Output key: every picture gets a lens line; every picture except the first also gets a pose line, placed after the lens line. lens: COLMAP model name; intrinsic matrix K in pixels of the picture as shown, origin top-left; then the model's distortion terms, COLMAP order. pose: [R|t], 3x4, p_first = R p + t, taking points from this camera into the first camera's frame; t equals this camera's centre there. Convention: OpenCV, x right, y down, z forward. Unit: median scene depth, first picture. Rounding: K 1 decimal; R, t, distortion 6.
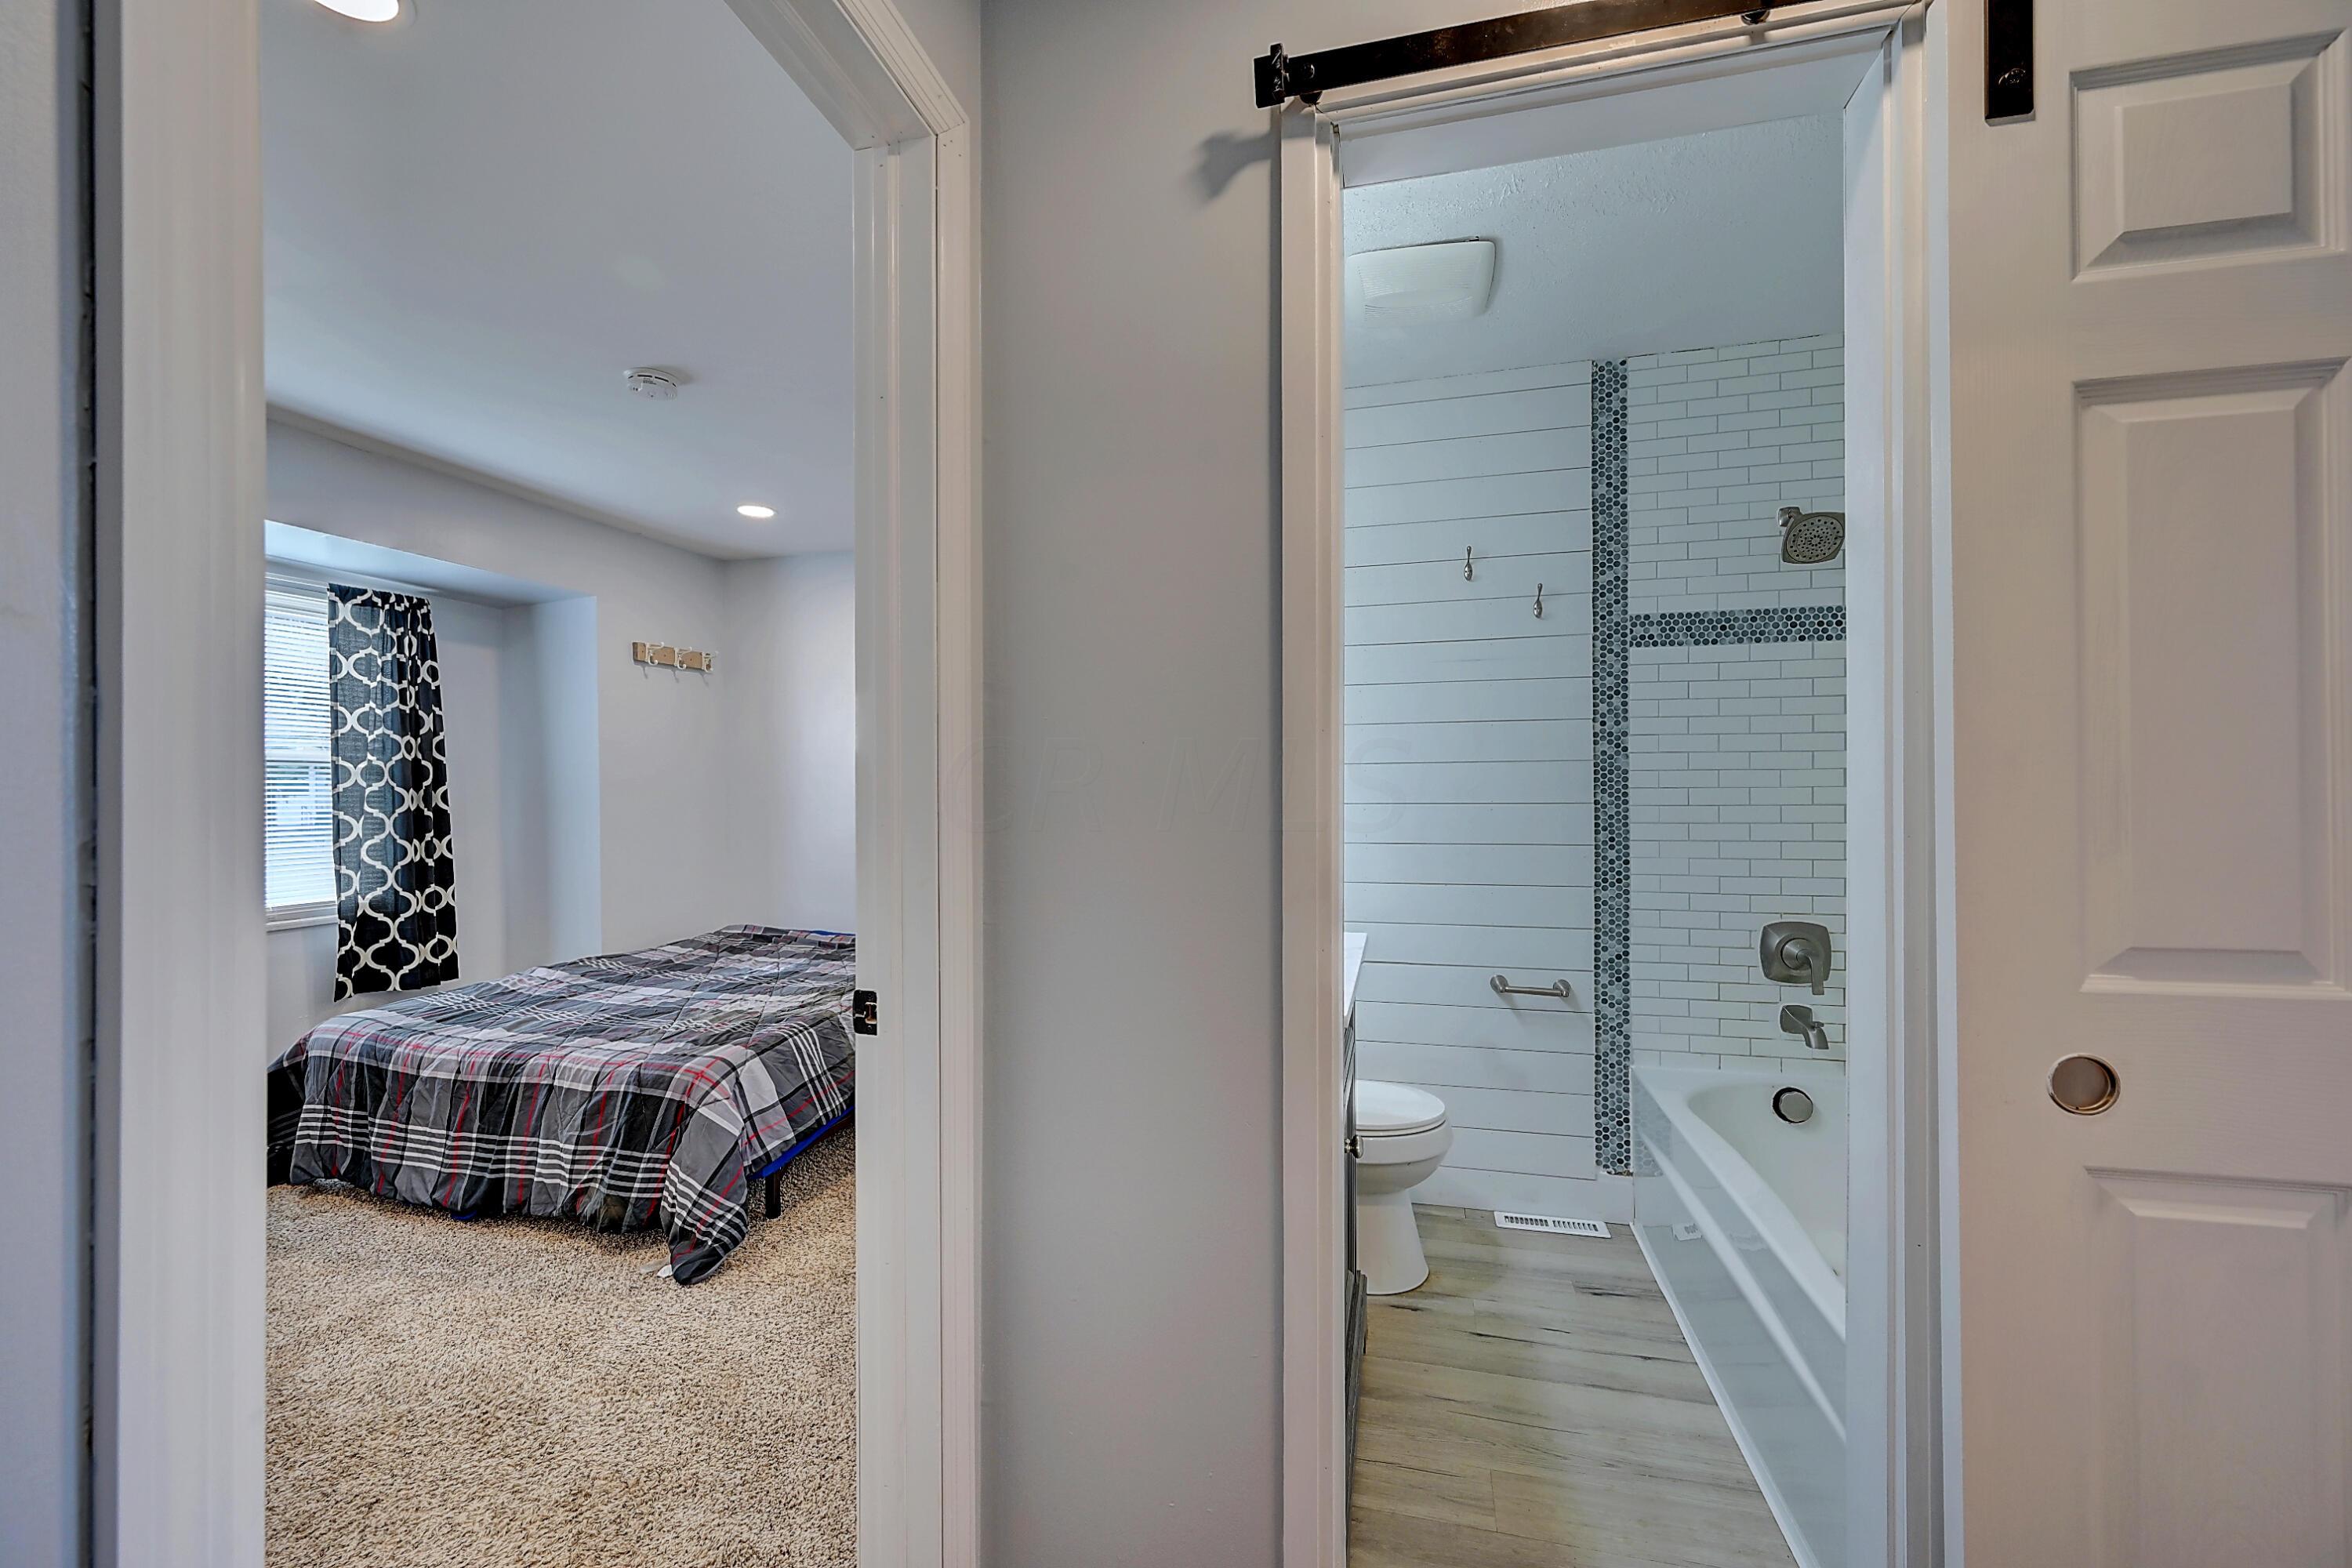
lens RADIAL K [[933.6, 0, 1172.3], [0, 933.6, 778.1], [0, 0, 1]] dist [0.003389, 0.000258]
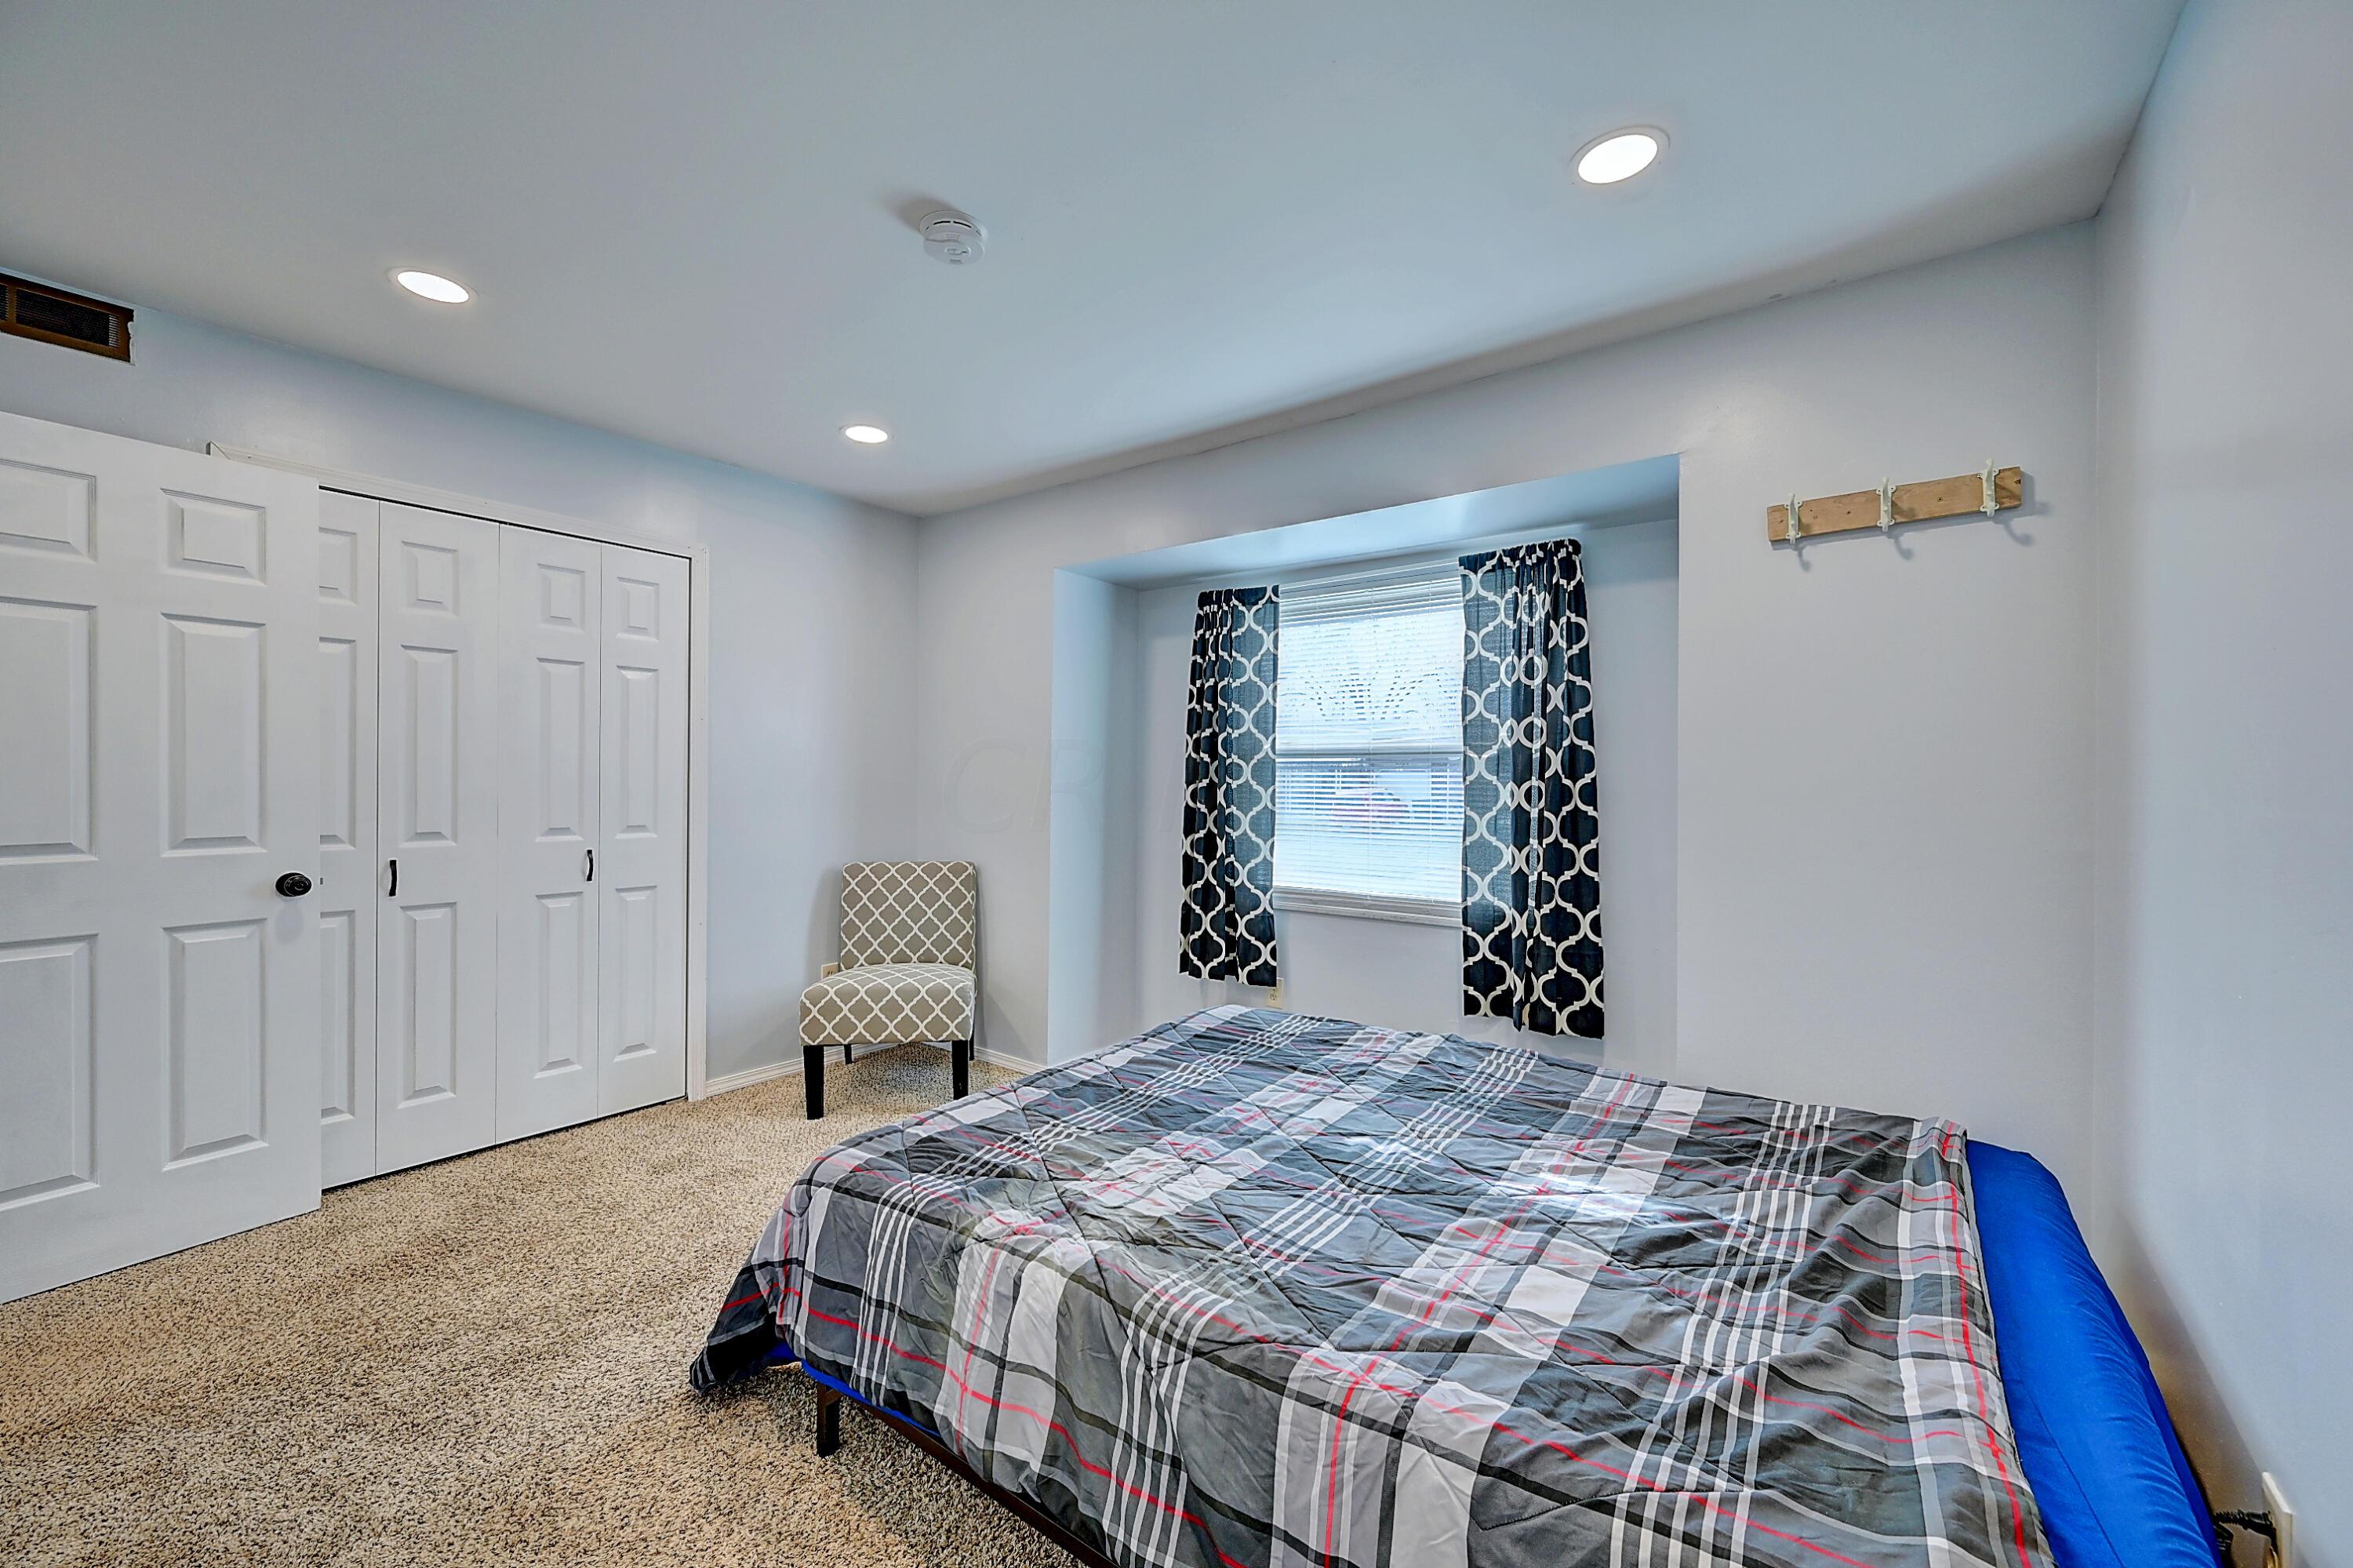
lens RADIAL K [[934.0, 0, 1185.9], [0, 934.0, 789.9], [0, 0, 1]] dist [0.003389, 0.000258]
pose [[-0.386678, -0.000067, -0.922215, 0.047343], [-0.007288, 0.999969, 0.002983, 0.018809], [0.922186, 0.007875, -0.386666, 1.064538]]
